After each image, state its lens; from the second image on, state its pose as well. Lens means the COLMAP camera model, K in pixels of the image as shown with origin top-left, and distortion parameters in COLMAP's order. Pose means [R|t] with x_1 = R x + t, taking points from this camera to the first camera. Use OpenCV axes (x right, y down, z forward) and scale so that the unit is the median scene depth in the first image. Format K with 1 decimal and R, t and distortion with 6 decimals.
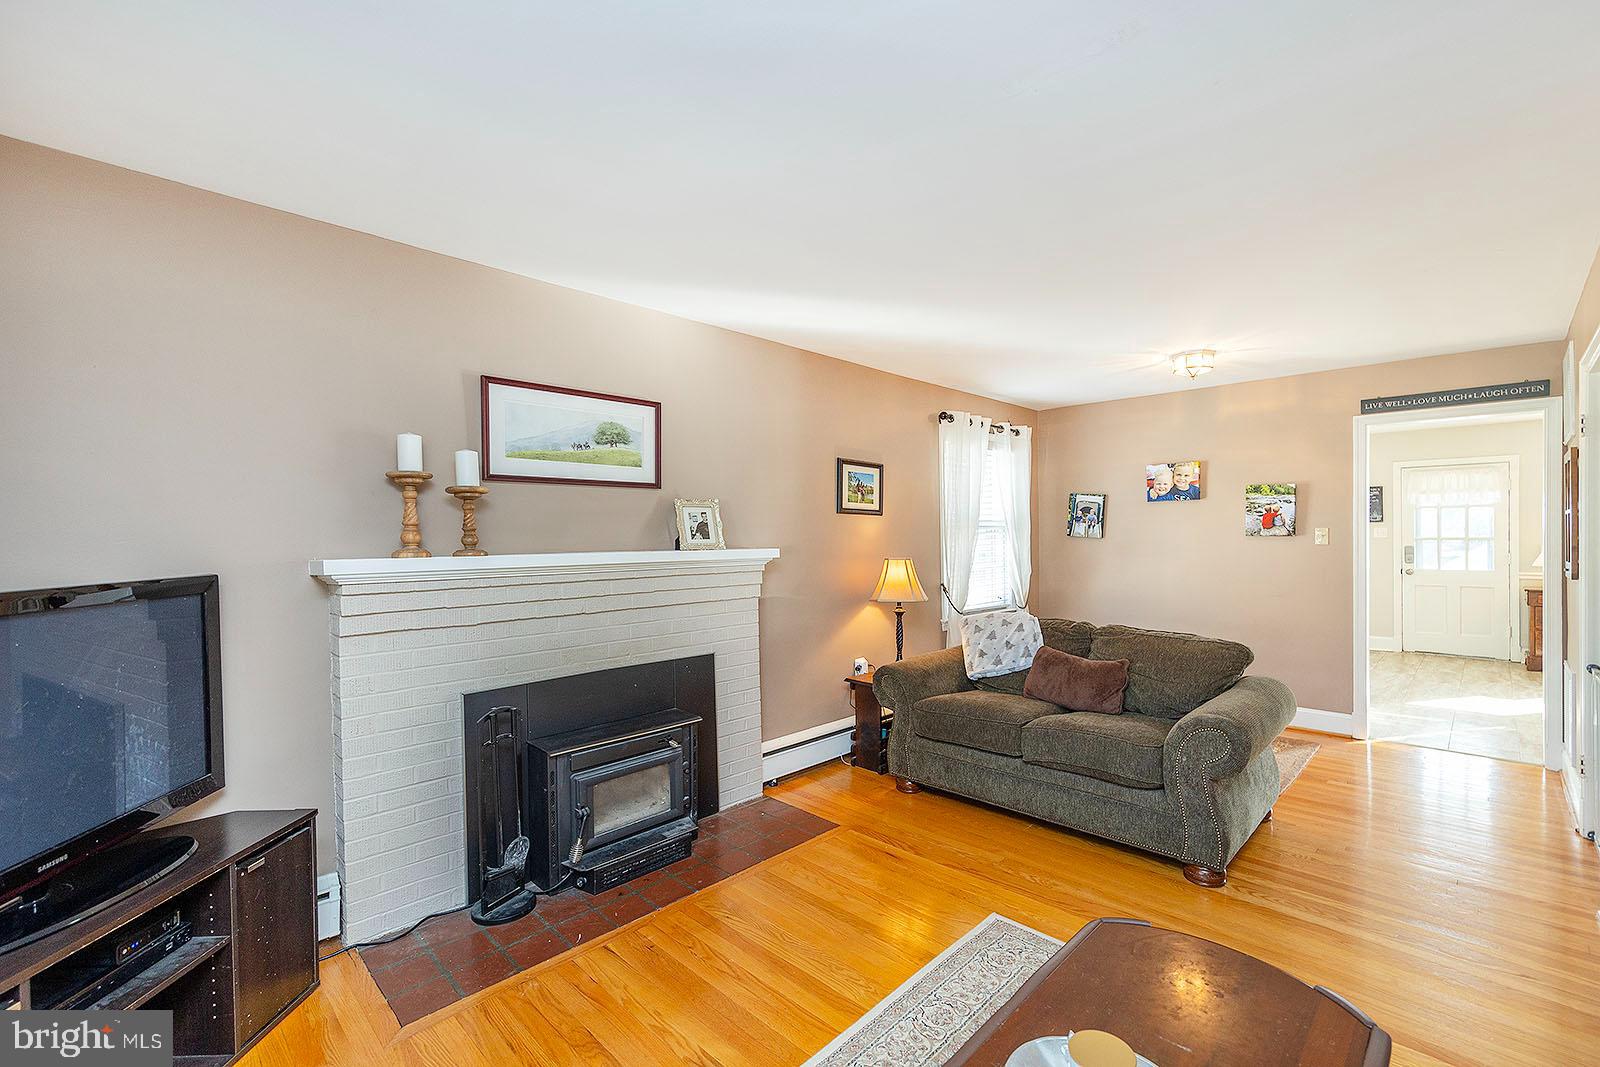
lens RADIAL K [[715.3, 0, 806.2], [0, 715.3, 557.5], [0, 0, 1]] dist [-0.000360, 0.000029]
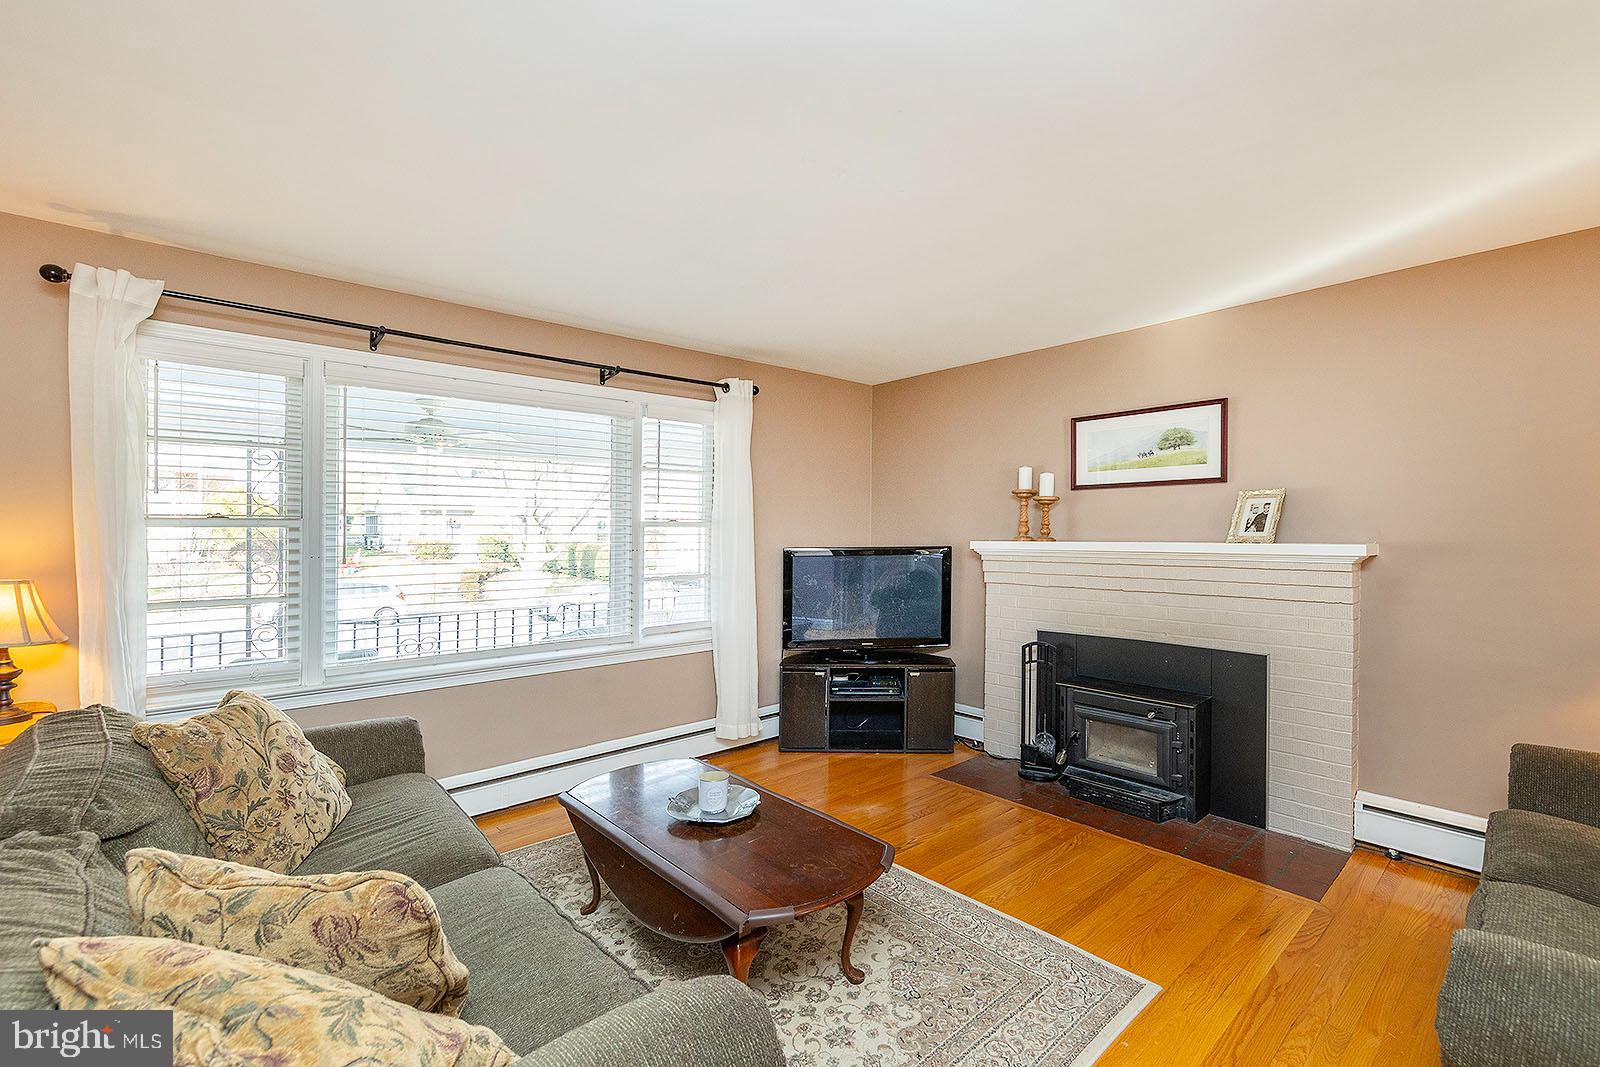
lens RADIAL K [[672.2, 0, 800.0], [0, 672.2, 533.5], [0, 0, 1]] dist [-0.000406, -0.000023]
pose [[-0.093247, 0.014286, -0.995541, 0.891027], [-0.022442, 0.999613, 0.016447, -0.027323], [0.995390, 0.023876, -0.092890, 0.534998]]
